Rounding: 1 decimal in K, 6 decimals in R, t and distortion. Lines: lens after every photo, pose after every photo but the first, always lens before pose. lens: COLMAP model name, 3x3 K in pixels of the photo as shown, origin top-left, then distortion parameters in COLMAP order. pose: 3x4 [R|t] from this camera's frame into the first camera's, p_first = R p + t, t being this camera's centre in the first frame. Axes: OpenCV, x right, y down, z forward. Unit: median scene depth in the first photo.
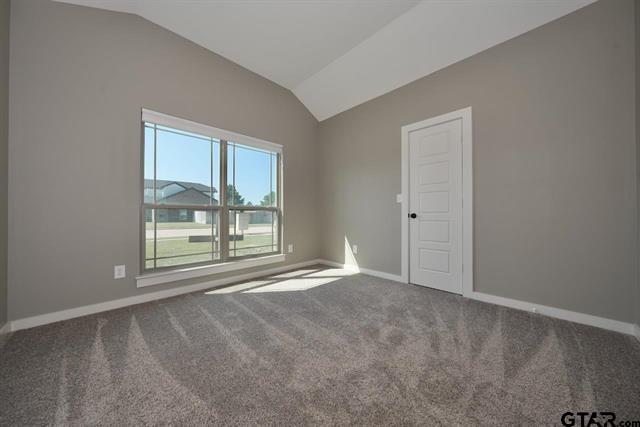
lens RADIAL K [[216.1, 0, 320.6], [0, 216.1, 213.2], [0, 0, 1]] dist [-0.000129, 0.000152]
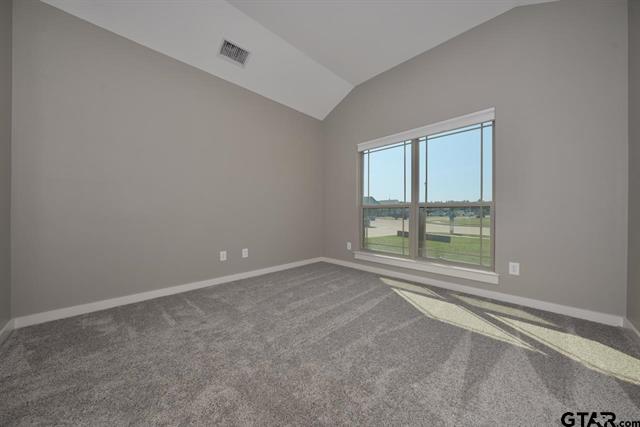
lens RADIAL K [[216.1, 0, 320.6], [0, 216.1, 213.2], [0, 0, 1]] dist [-0.000129, 0.000152]
pose [[0.005816, 0.004627, -0.999972, 0.574848], [0.005053, 0.999976, 0.004656, 0.002207], [0.999970, -0.005080, 0.005792, 0.566190]]
